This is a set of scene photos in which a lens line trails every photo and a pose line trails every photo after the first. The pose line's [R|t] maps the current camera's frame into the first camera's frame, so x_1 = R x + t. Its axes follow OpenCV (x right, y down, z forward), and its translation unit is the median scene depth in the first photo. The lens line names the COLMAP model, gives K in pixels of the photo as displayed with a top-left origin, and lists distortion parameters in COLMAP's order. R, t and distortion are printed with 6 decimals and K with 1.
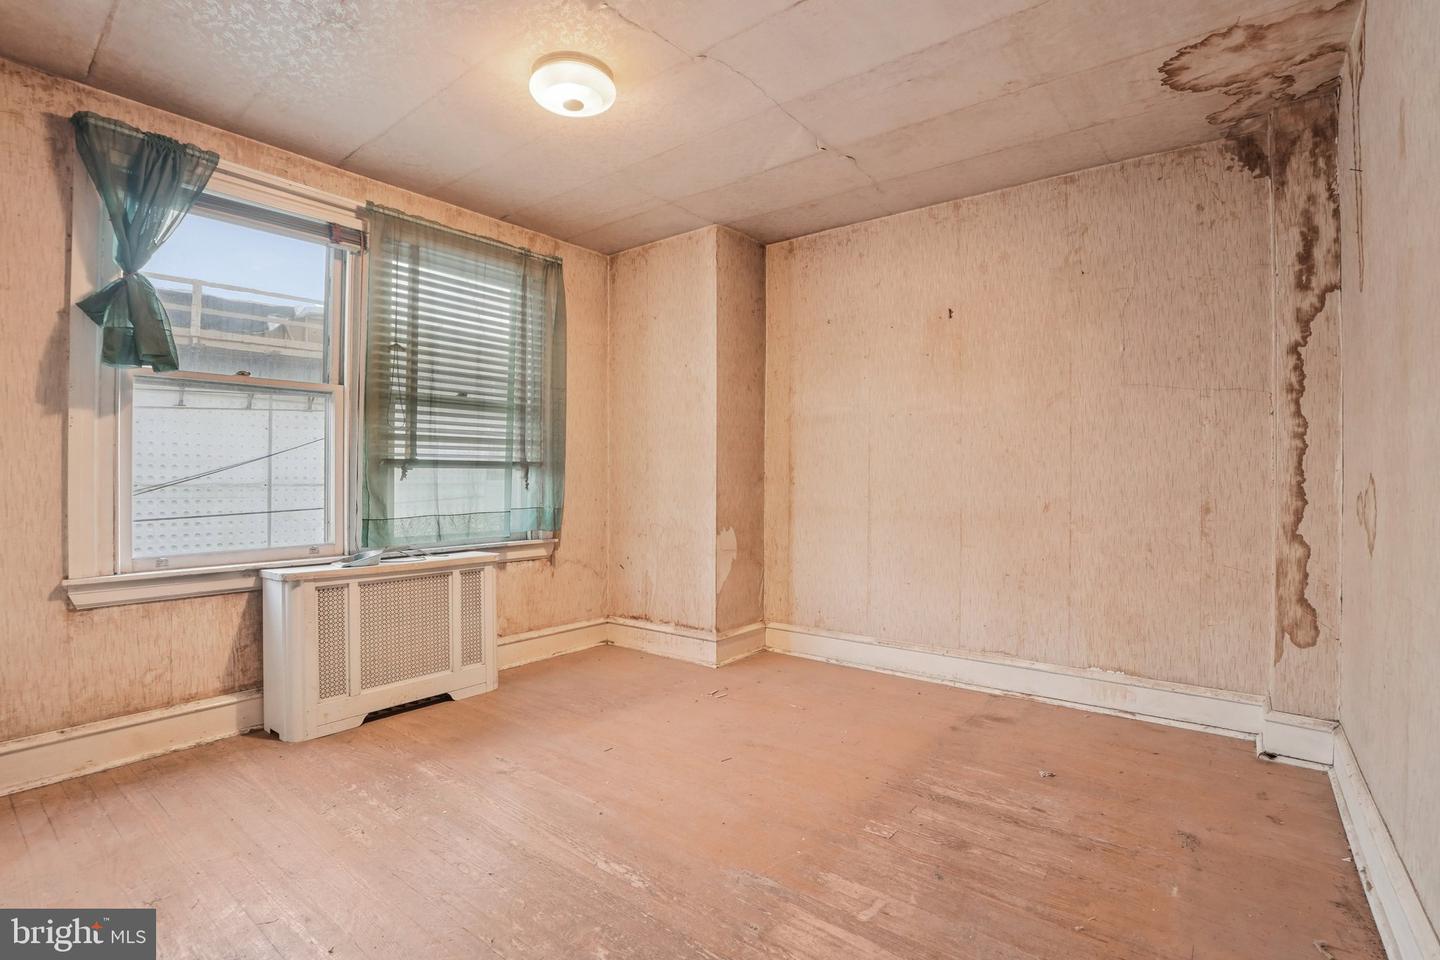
lens RADIAL K [[678.0, 0, 719.4], [0, 678.0, 473.5], [0, 0, 1]] dist [-0.022104, 0.000176]
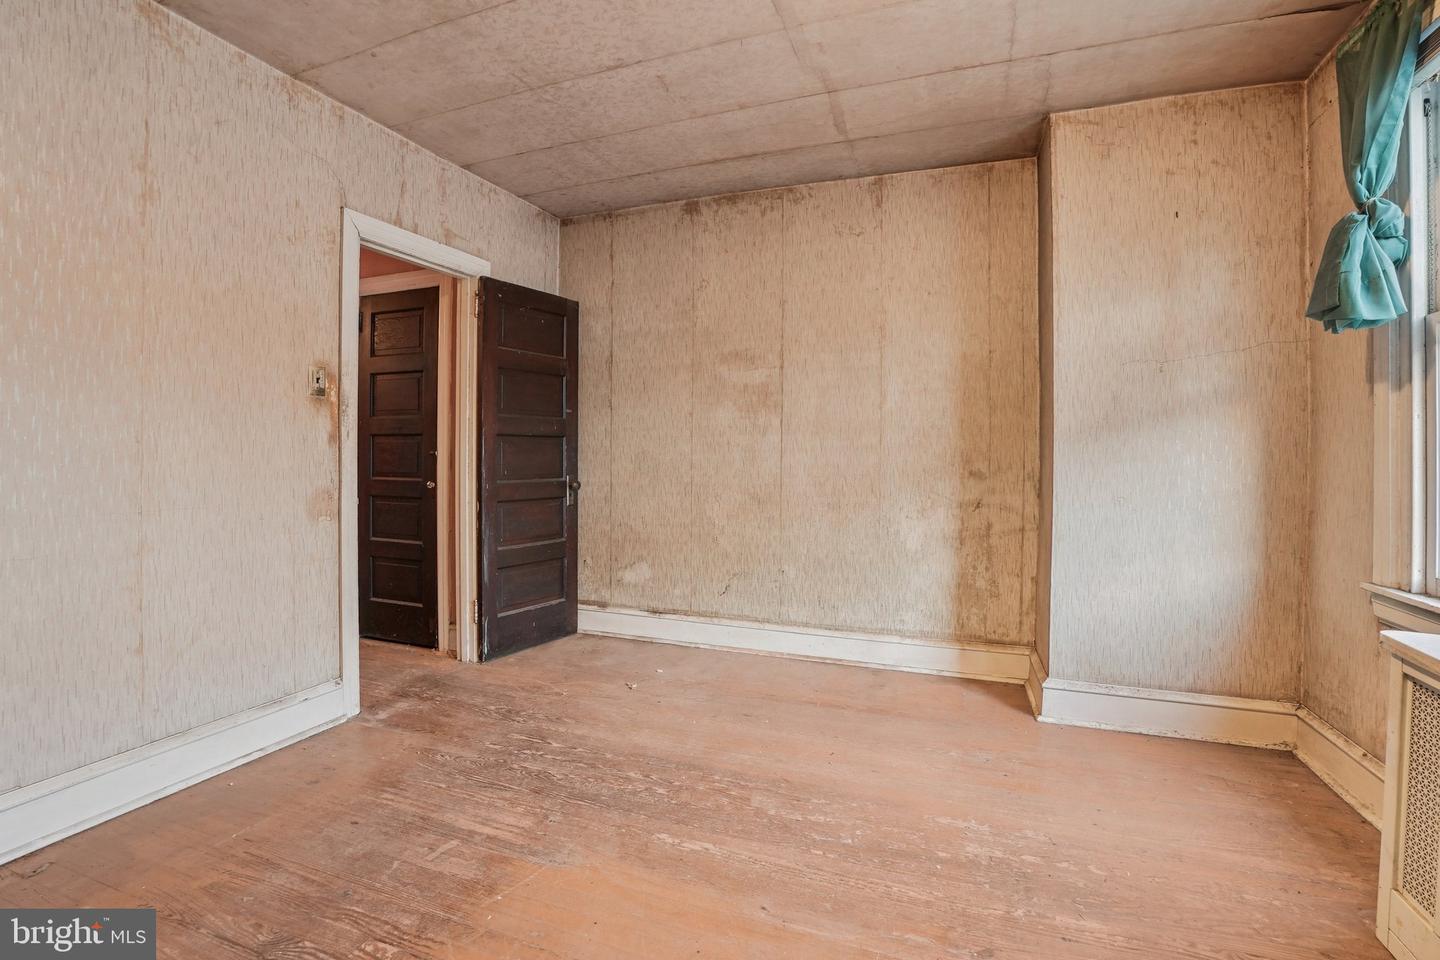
lens RADIAL K [[712.2, 0, 717.1], [0, 712.2, 458.6], [0, 0, 1]] dist [-0.086638, 0.039651]
pose [[-0.961705, -0.007929, -0.273972, 0.063057], [-0.008535, 0.999963, 0.001022, 0.004262], [0.273954, 0.003322, -0.961737, 1.258771]]
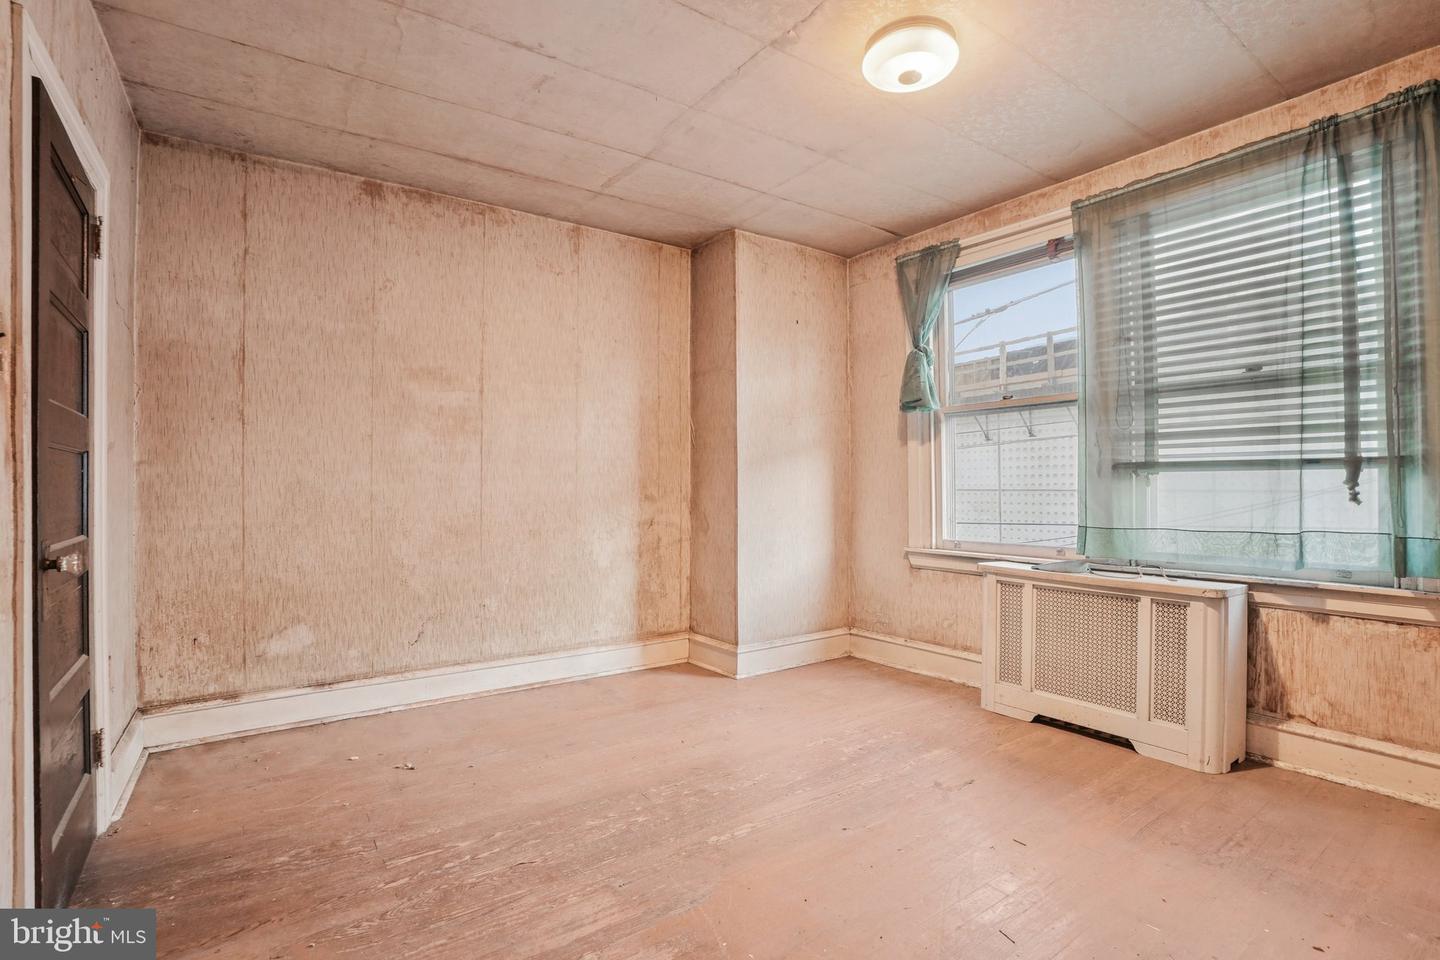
lens RADIAL K [[704.7, 0, 720.0], [0, 704.7, 480.0], [0, 0, 1]] dist [-0.060660, 0.024534]
pose [[-0.281808, -0.005340, -0.959456, 0.609559], [0.008461, 0.999932, -0.008051, 0.004887], [0.959433, -0.010387, -0.281744, 0.814059]]
